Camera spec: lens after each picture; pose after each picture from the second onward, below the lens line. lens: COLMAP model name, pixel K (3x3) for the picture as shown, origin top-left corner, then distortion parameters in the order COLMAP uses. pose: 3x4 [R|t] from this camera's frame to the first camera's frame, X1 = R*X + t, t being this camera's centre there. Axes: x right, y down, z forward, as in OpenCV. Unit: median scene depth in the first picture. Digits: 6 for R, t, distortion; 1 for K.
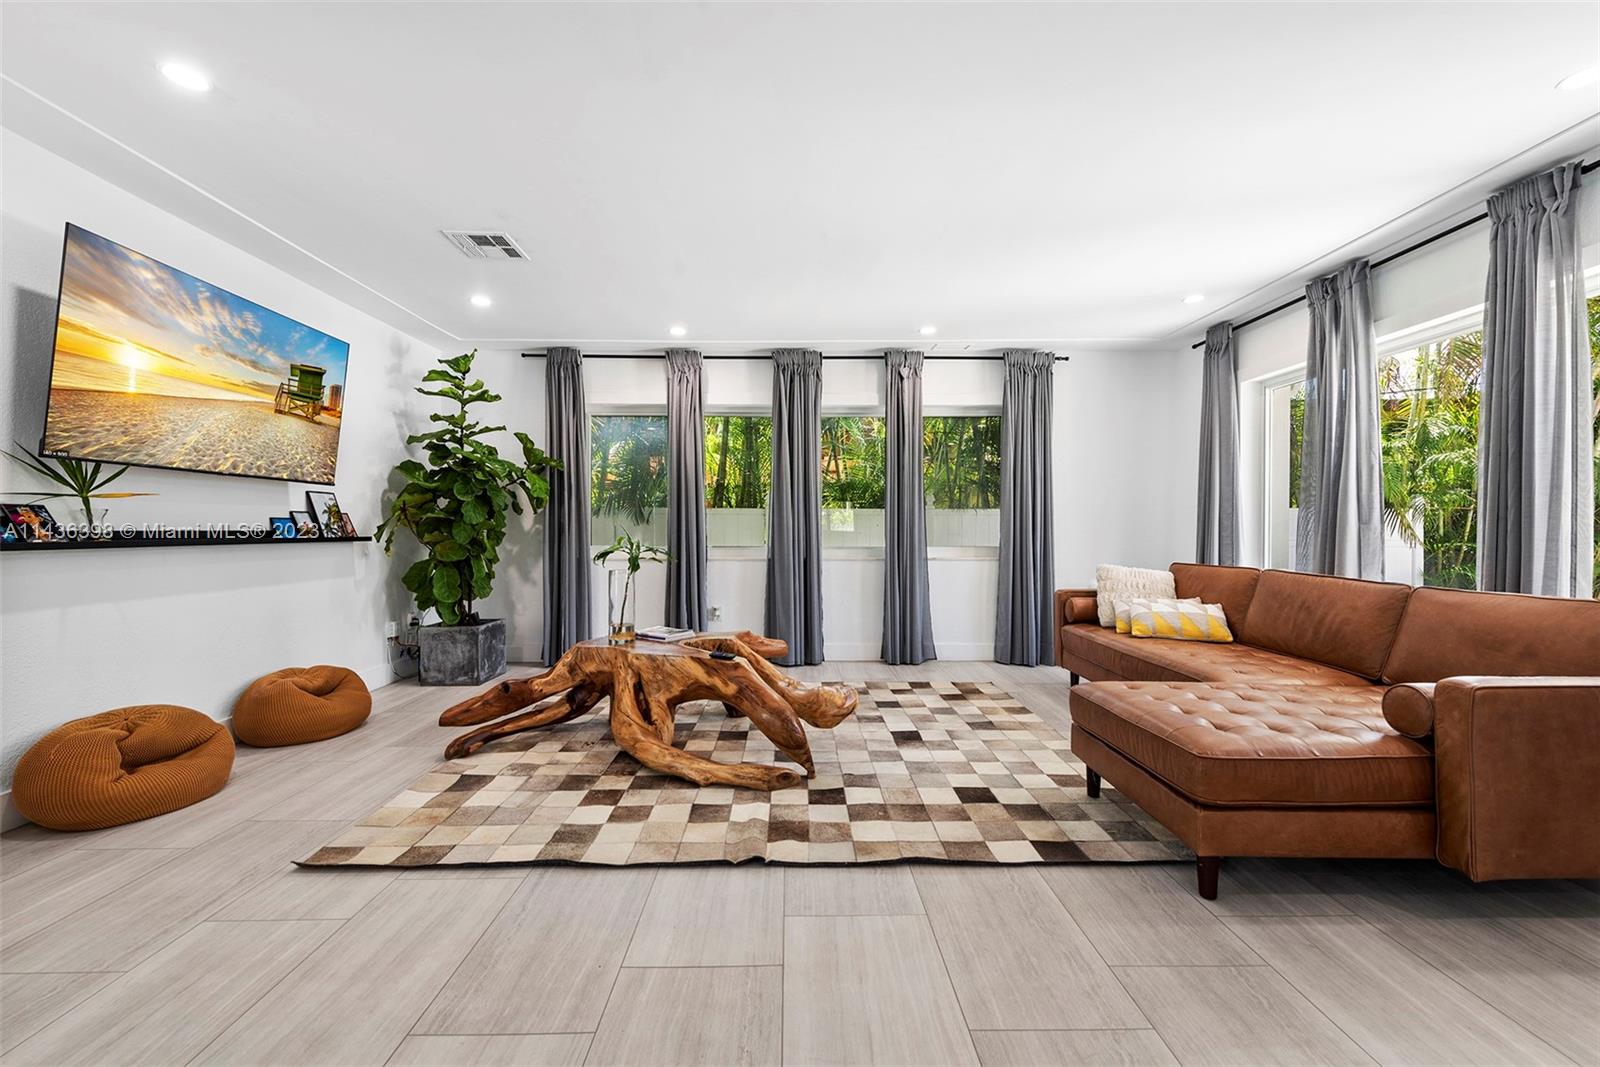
lens RADIAL K [[631.5, 0, 801.5], [0, 631.5, 537.1], [0, 0, 1]] dist [0.006762, -0.000712]
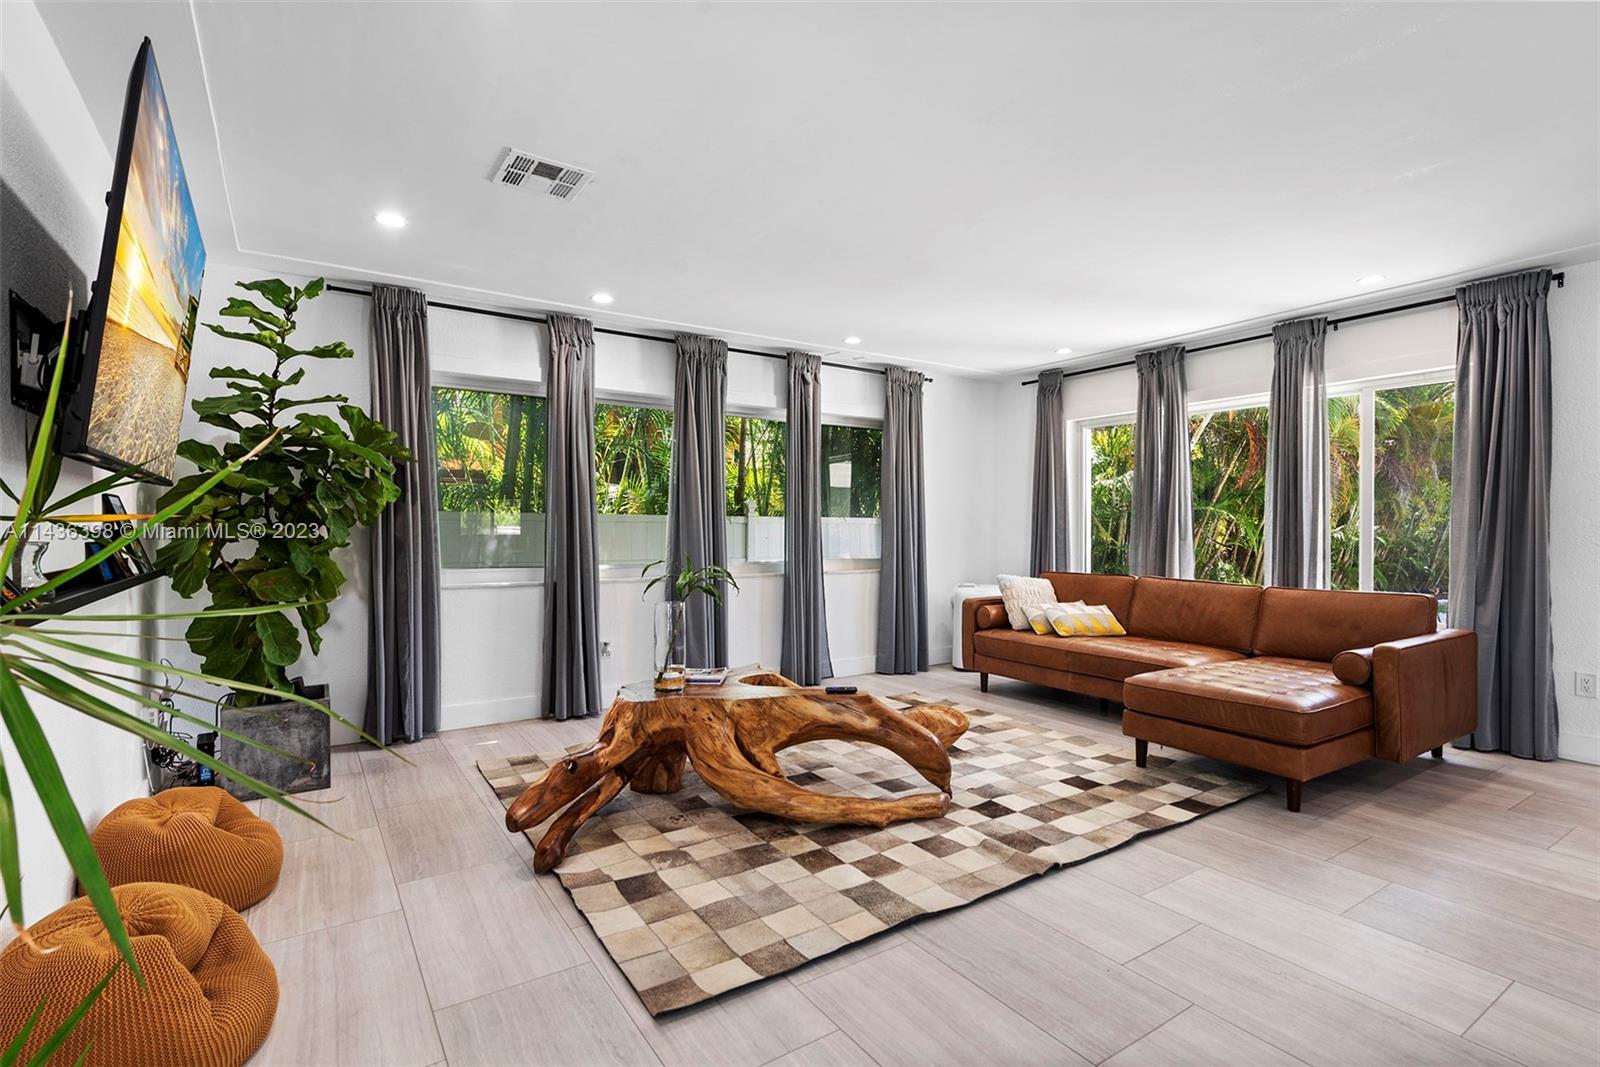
lens RADIAL K [[758.0, 0, 800.0], [0, 758.0, 529.0], [0, 0, 1]] dist [0.011560, -0.000031]
pose [[0.840850, 0.001546, 0.541267, -0.664928], [0.004426, 0.999943, -0.009733, -0.032013], [-0.541251, 0.010579, 0.840795, 0.079528]]
